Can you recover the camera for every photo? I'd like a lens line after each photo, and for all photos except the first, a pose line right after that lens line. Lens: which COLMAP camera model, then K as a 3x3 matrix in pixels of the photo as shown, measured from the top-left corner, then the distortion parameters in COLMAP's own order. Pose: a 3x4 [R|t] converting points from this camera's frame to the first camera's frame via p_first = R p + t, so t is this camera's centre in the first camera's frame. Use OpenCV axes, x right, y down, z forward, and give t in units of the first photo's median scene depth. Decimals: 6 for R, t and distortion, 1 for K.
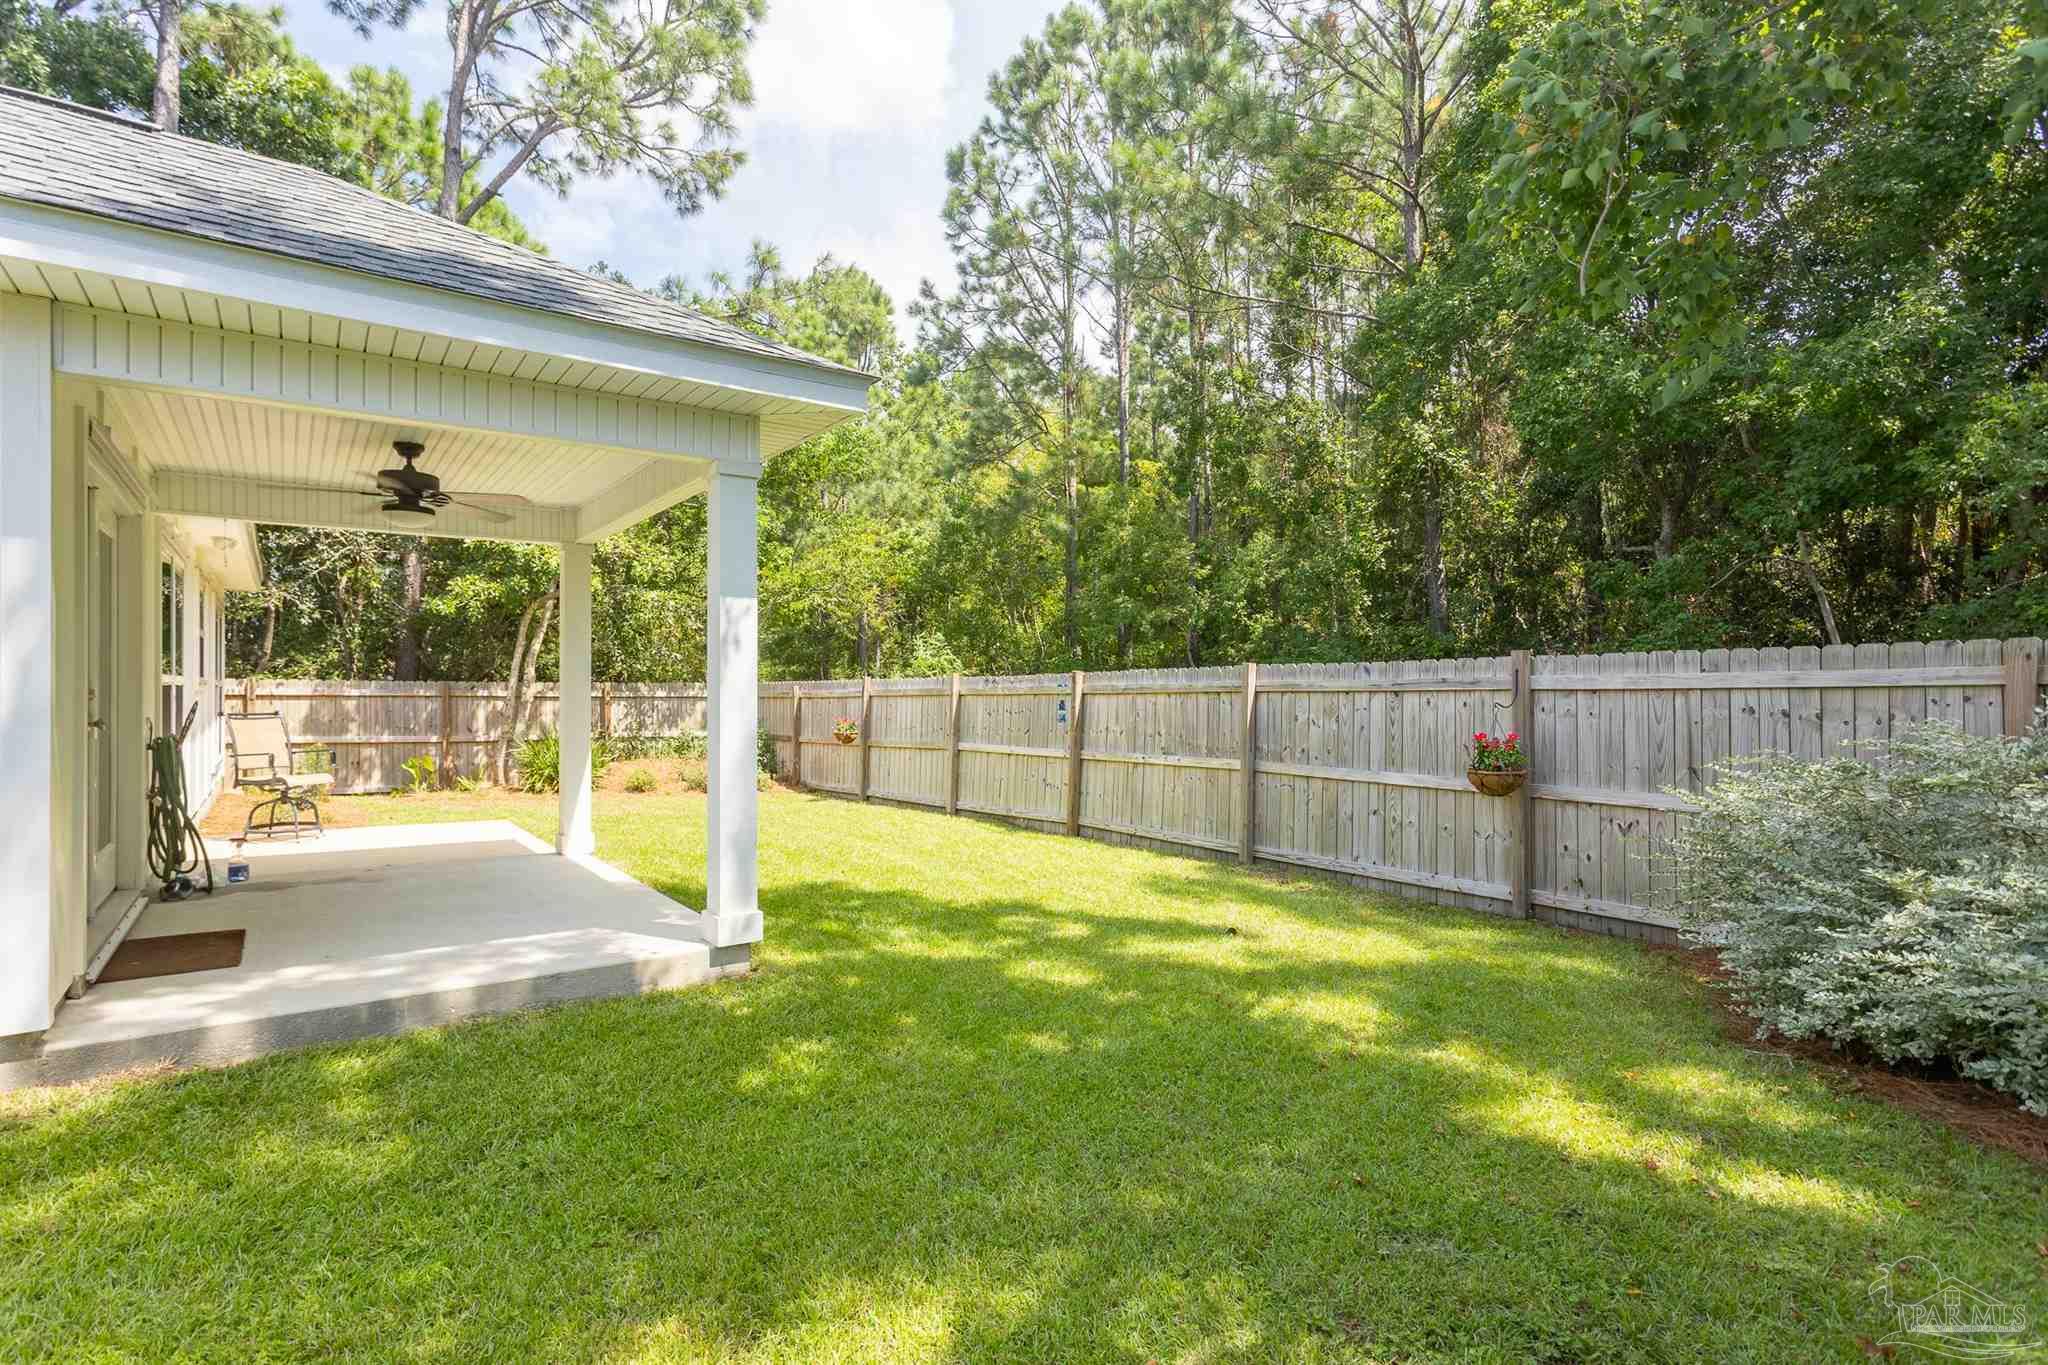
lens RADIAL K [[969.2, 0, 1031.9], [0, 969.2, 690.6], [0, 0, 1]] dist [0.005366, 0.000685]
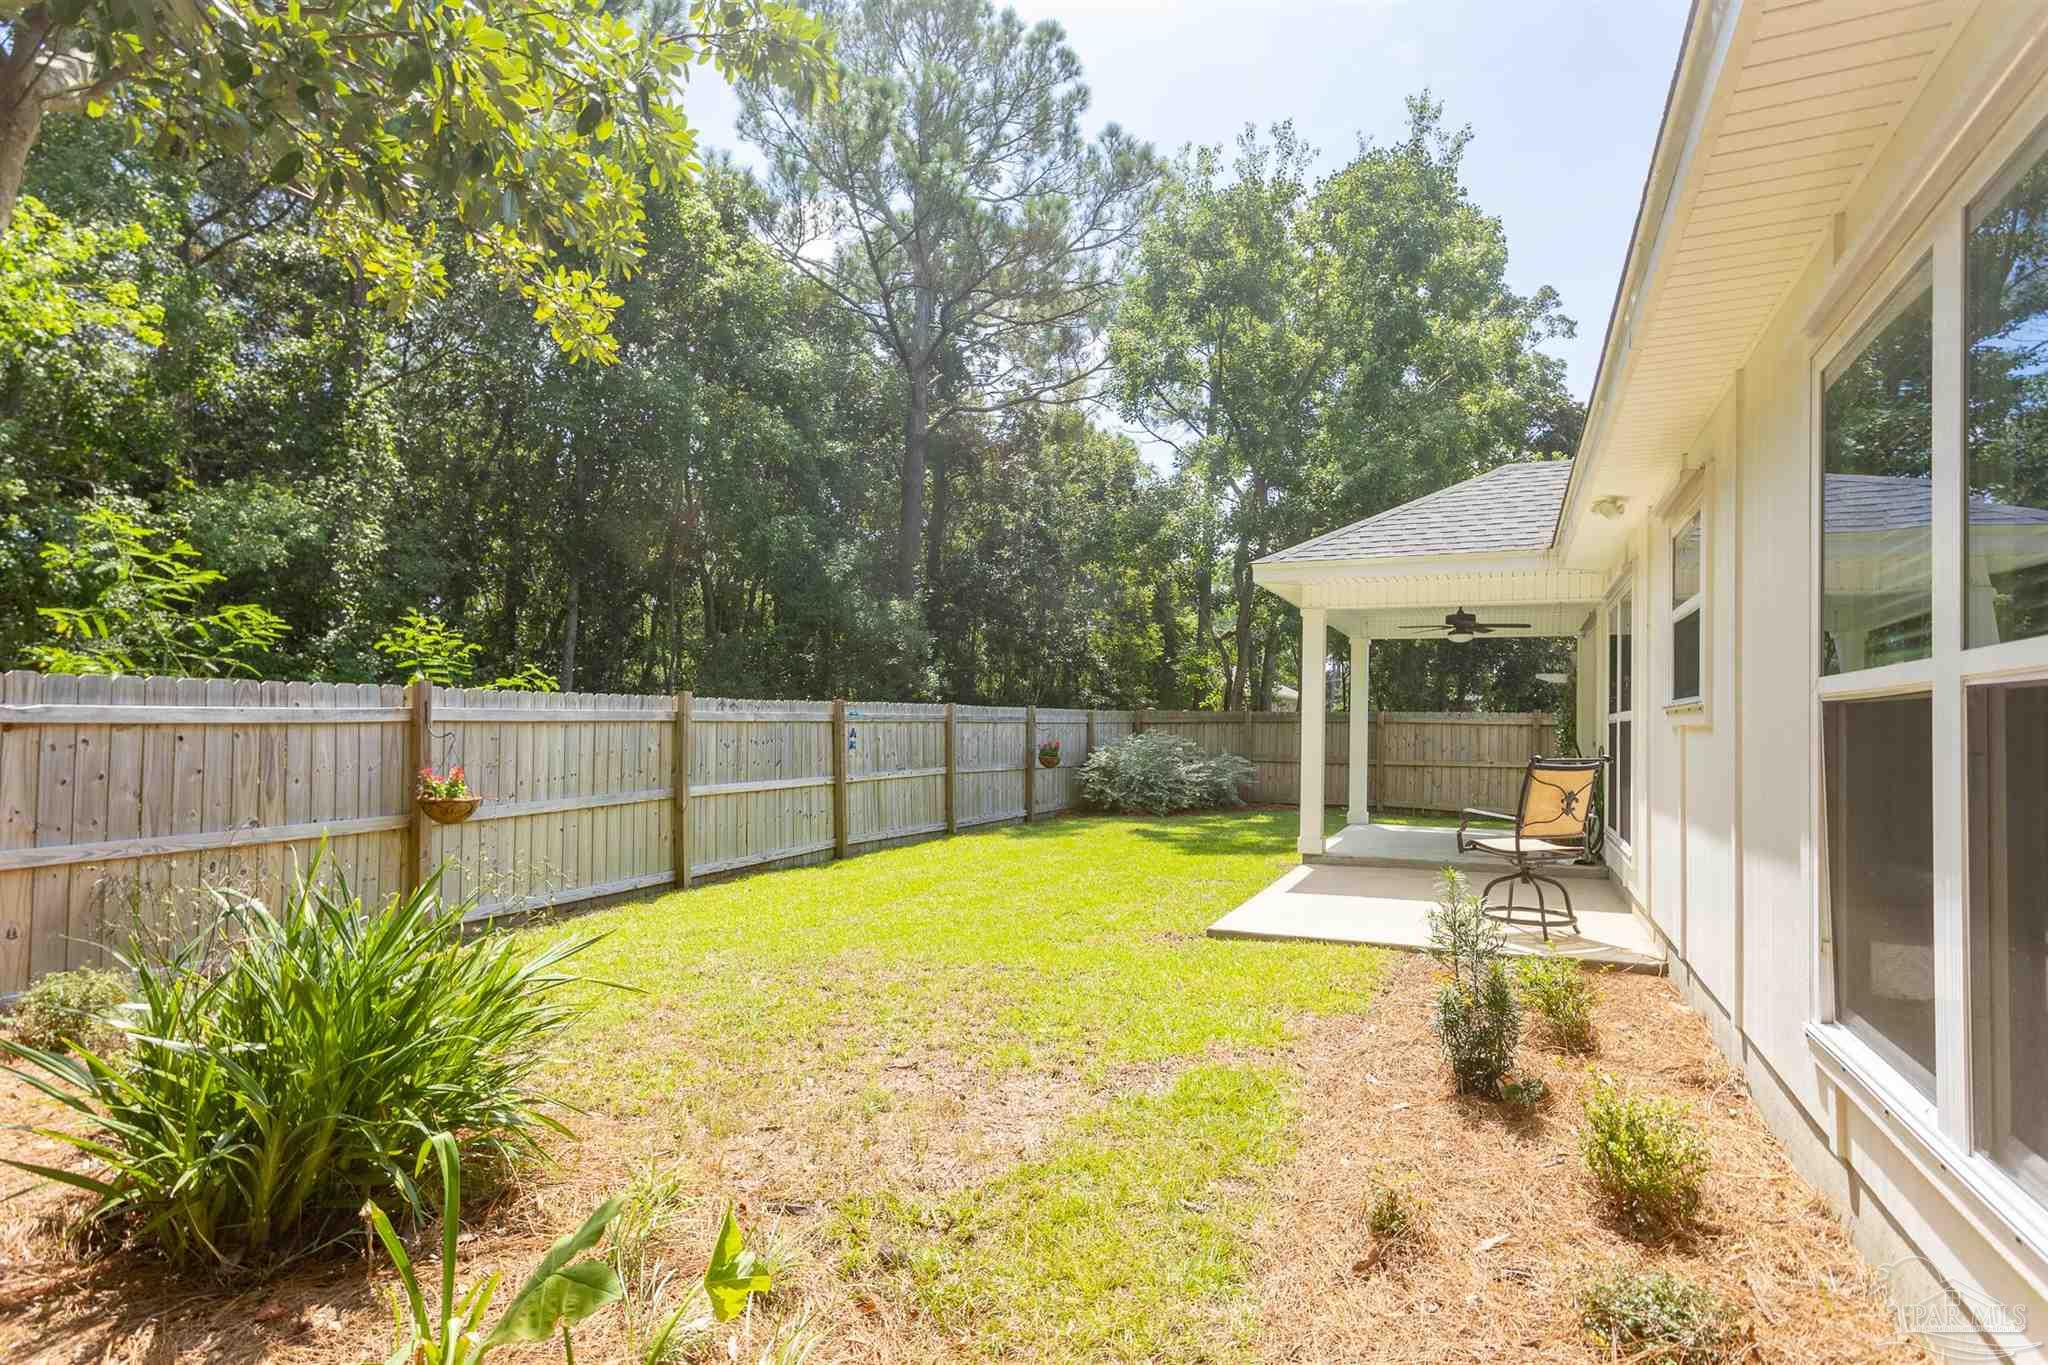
lens RADIAL K [[969.2, 0, 1031.9], [0, 969.2, 690.6], [0, 0, 1]] dist [0.005366, 0.000685]
pose [[-0.446626, 0.038964, 0.893872, -1.423215], [0.000334, 0.999058, -0.043383, 0.023363], [-0.894721, -0.019077, -0.446218, 1.854110]]
